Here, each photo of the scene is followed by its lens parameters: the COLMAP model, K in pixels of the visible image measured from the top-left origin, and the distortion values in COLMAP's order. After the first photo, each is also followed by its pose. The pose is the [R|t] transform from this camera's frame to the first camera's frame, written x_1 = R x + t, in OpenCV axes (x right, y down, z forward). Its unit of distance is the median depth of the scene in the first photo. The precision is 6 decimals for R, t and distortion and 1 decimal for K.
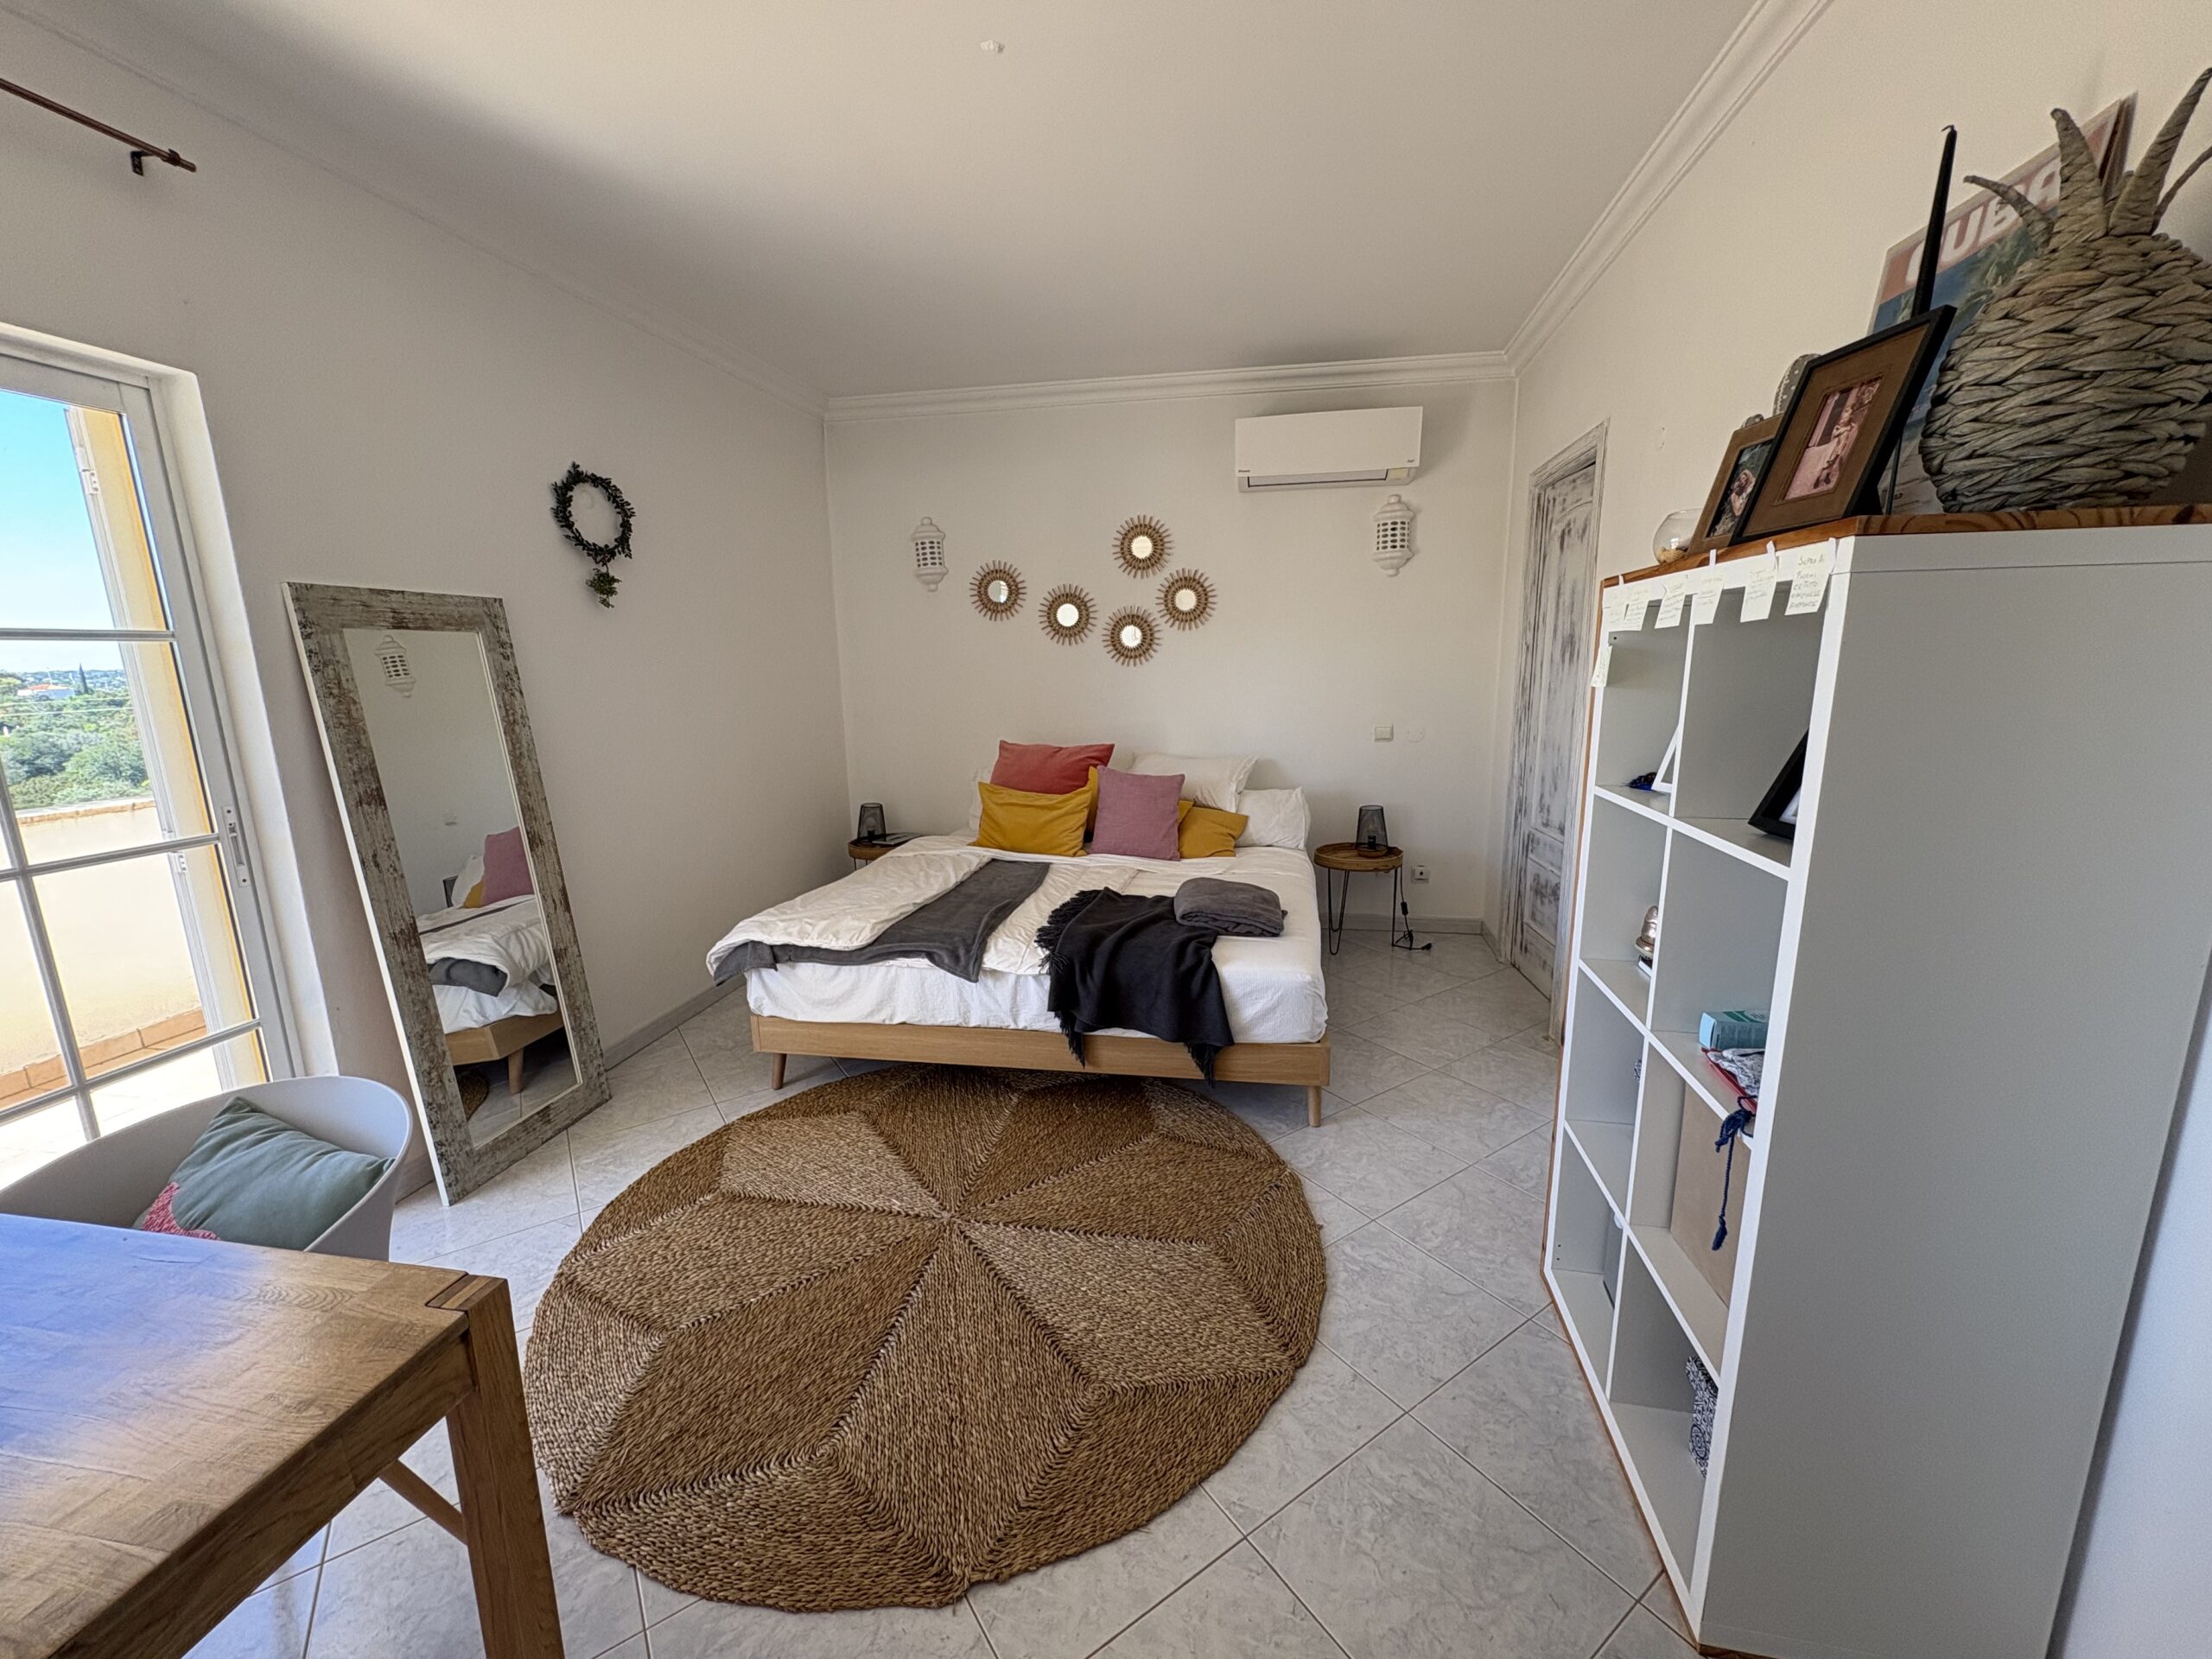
lens RADIAL K [[884.3, 0, 1106.0], [0, 884.3, 829.5], [0, 0, 1]] dist [0.000797, 0.000379]
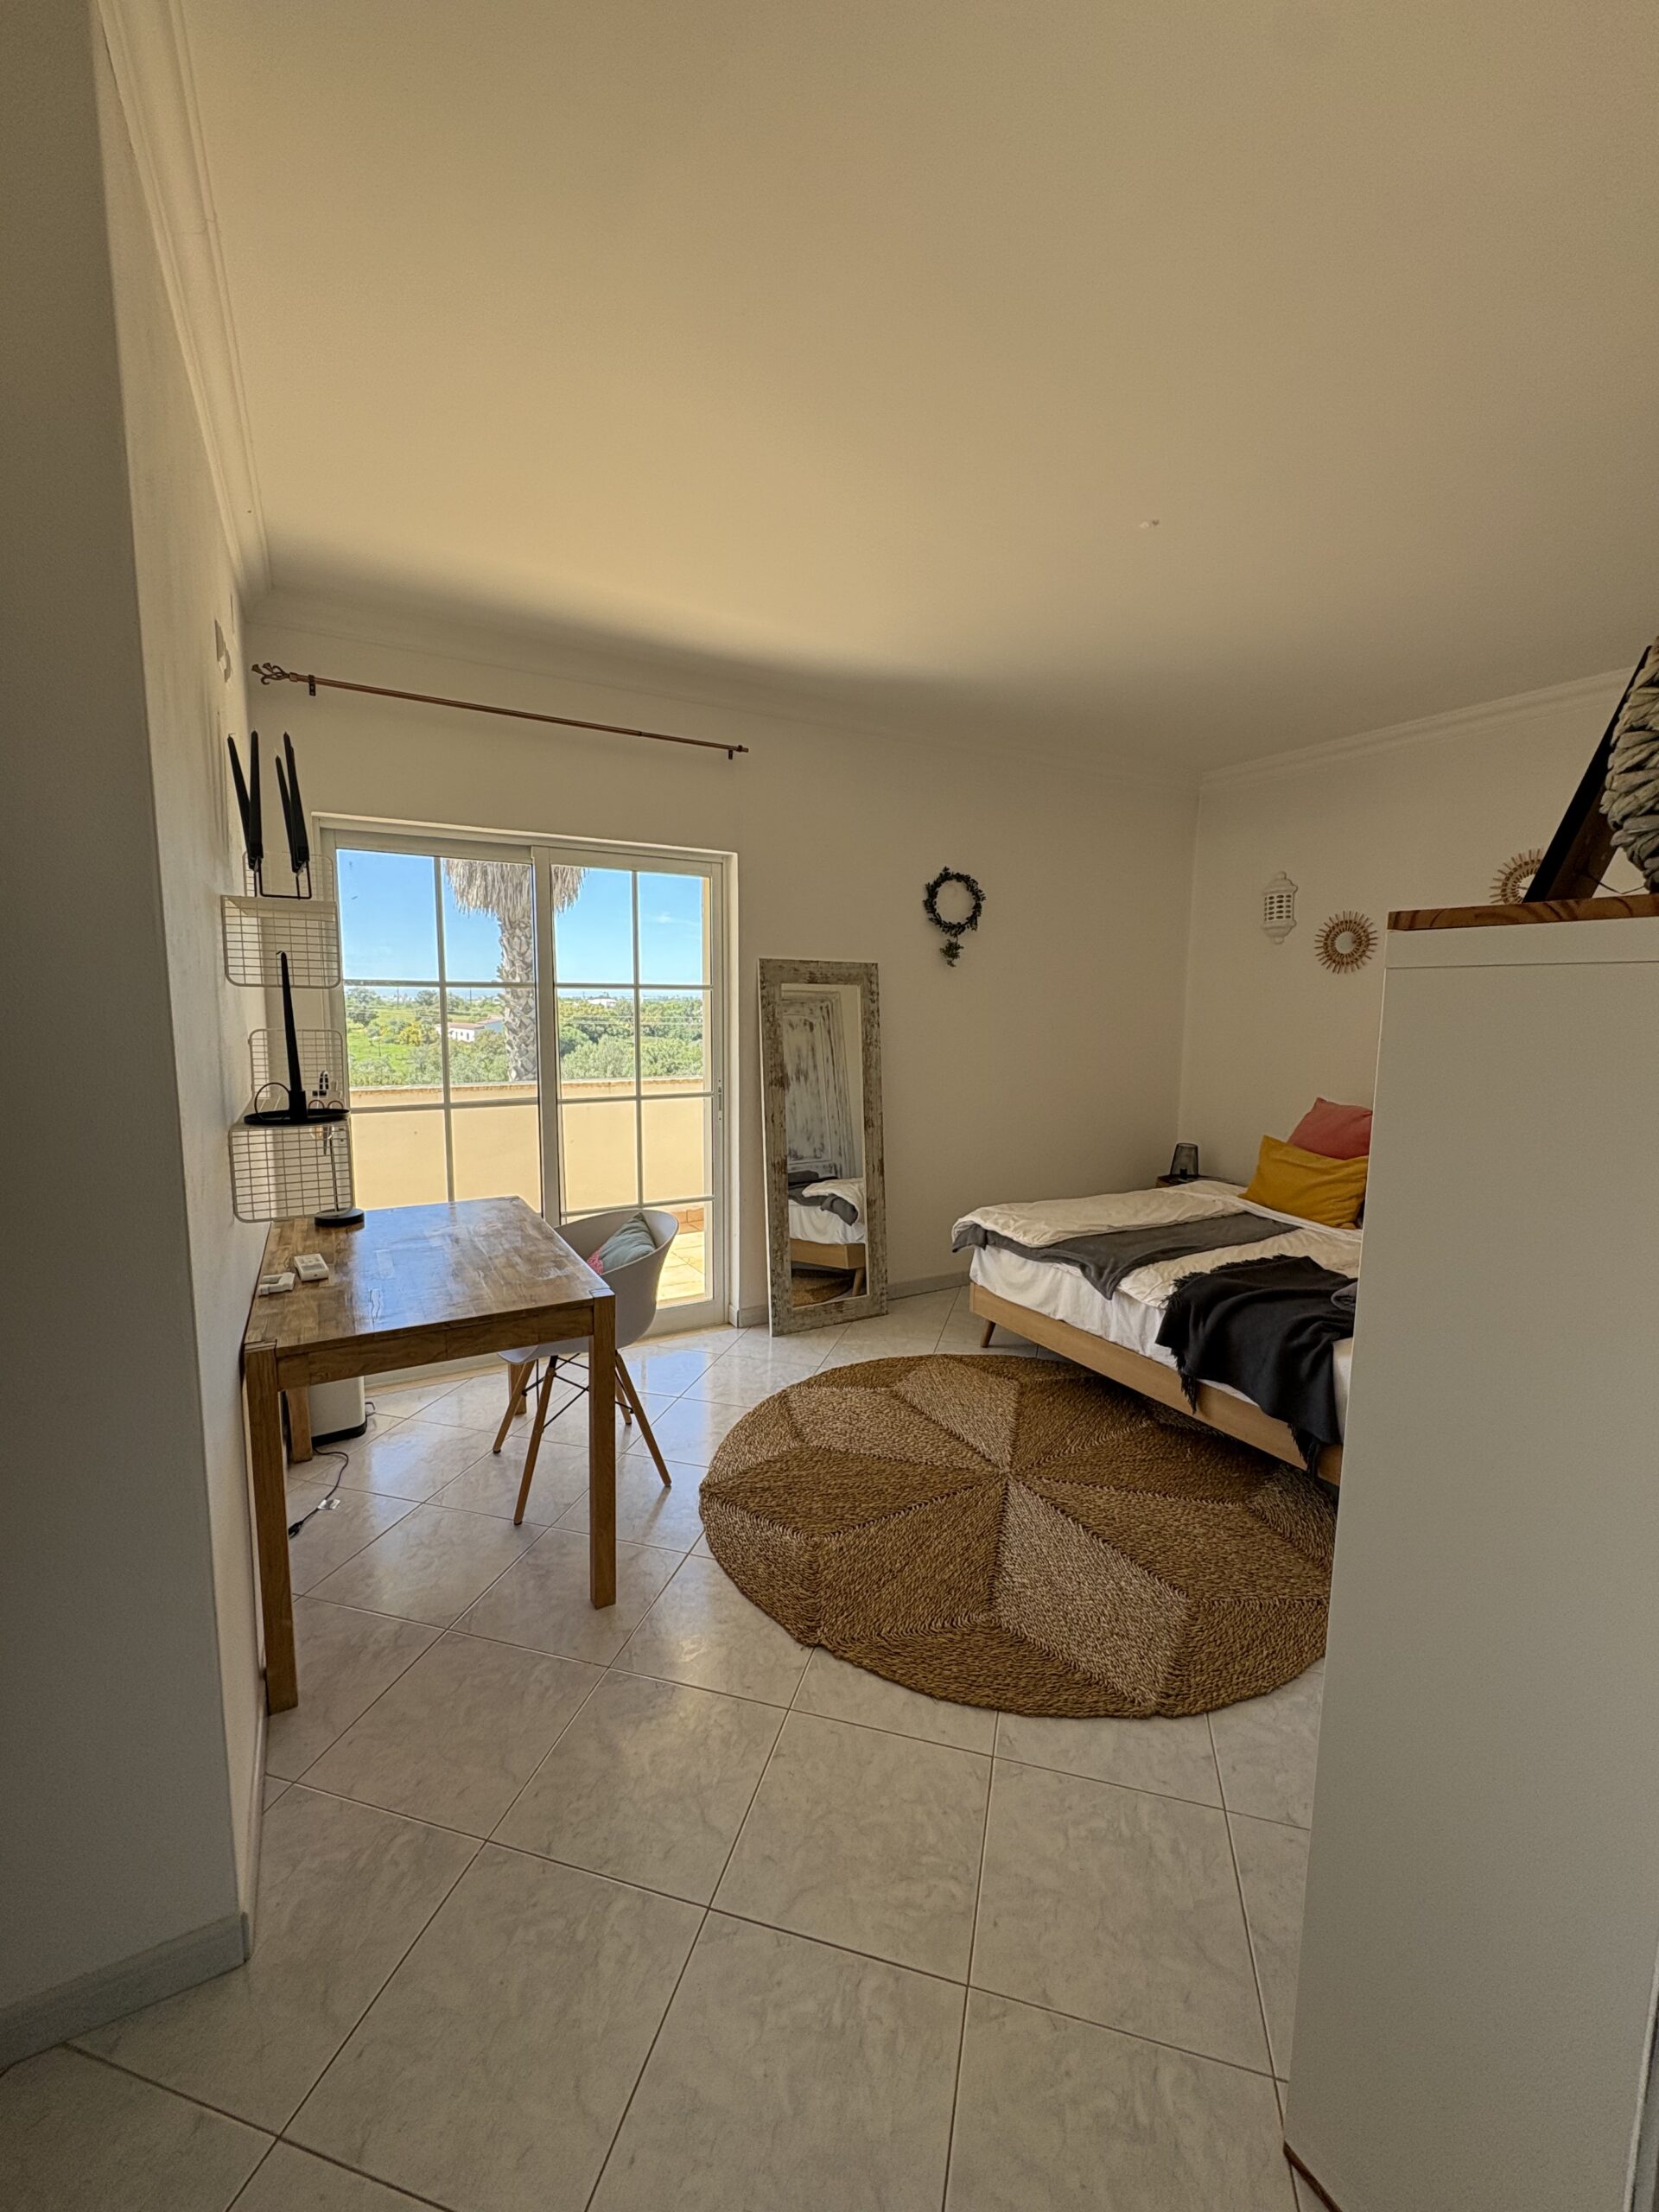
lens RADIAL K [[884.3, 0, 829.5], [0, 884.3, 1106.0], [0, 0, 1]] dist [0.000797, 0.000379]
pose [[0.644420, 0.116455, -0.755752, 0.474091], [-0.169407, 0.985518, 0.007408, -0.017962], [0.745670, 0.123256, 0.654816, -0.026990]]
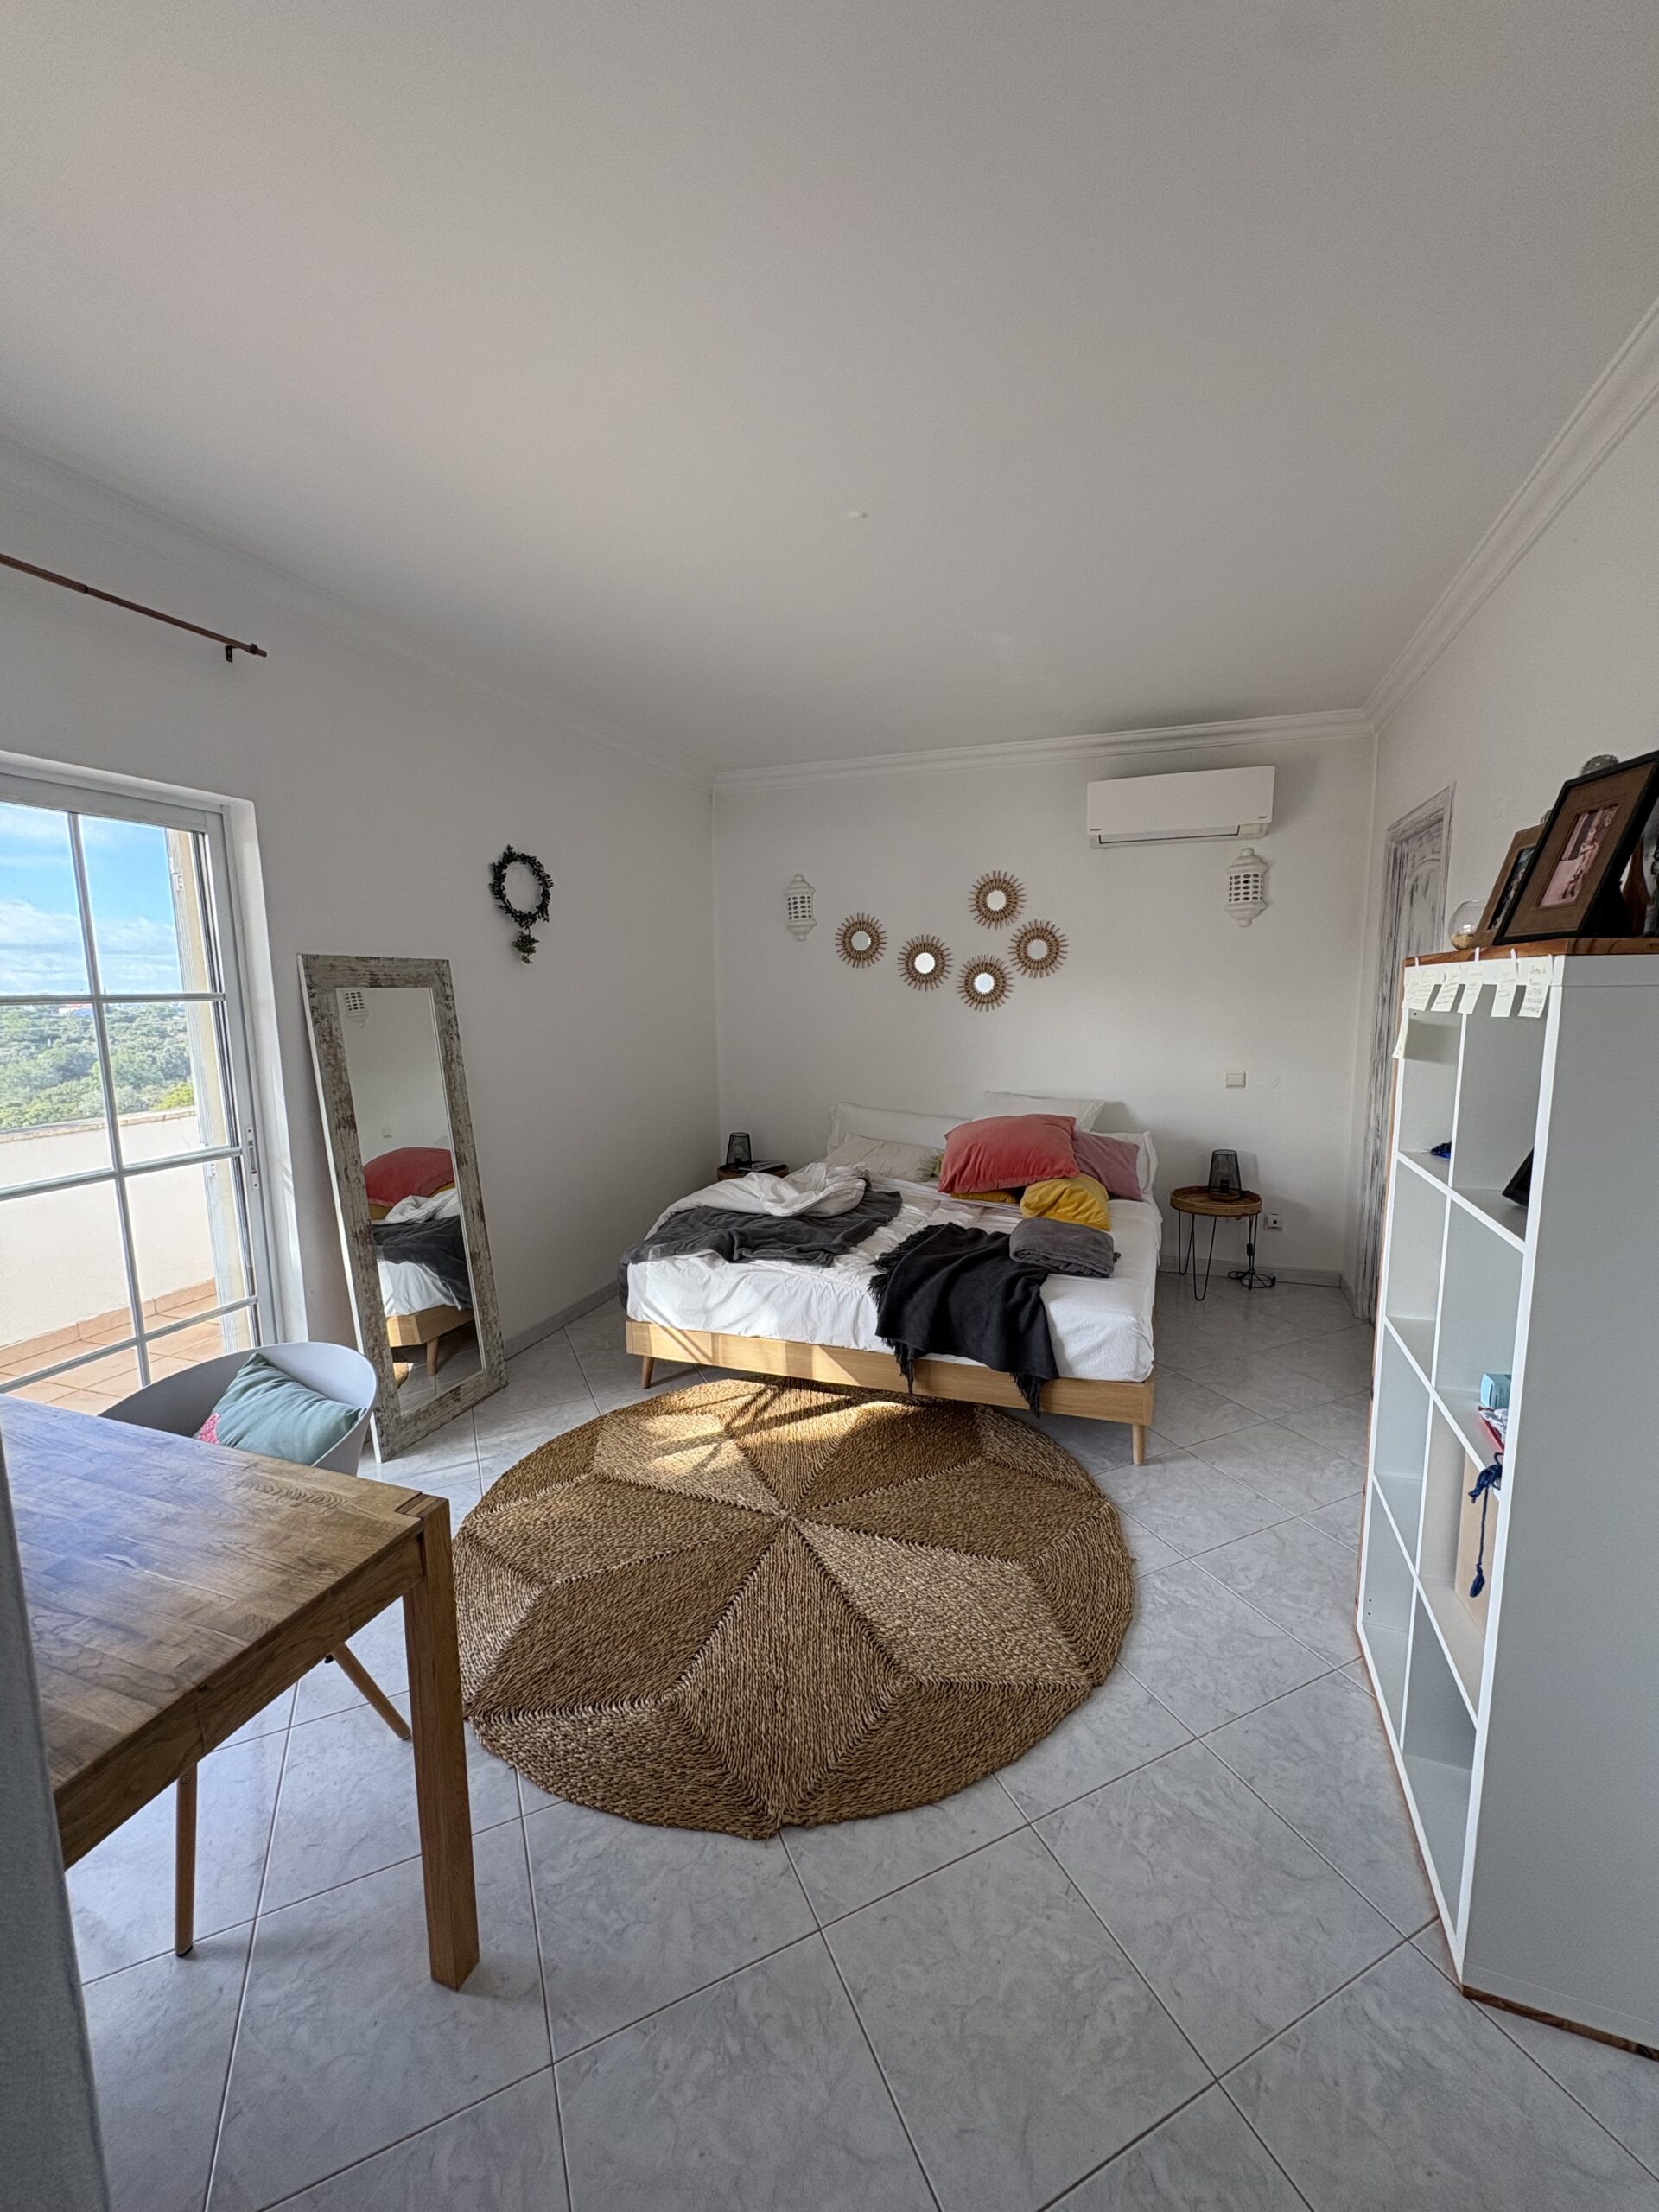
lens RADIAL K [[876.5, 0, 829.5], [0, 876.5, 1106.0], [0, 0, 1]] dist [-0.006765, 0.001012]
pose [[0.986440, 0.027226, -0.161851, 0.036802], [-0.036340, 0.997900, -0.053616, -0.016089], [0.160052, 0.058771, 0.985358, -0.096496]]
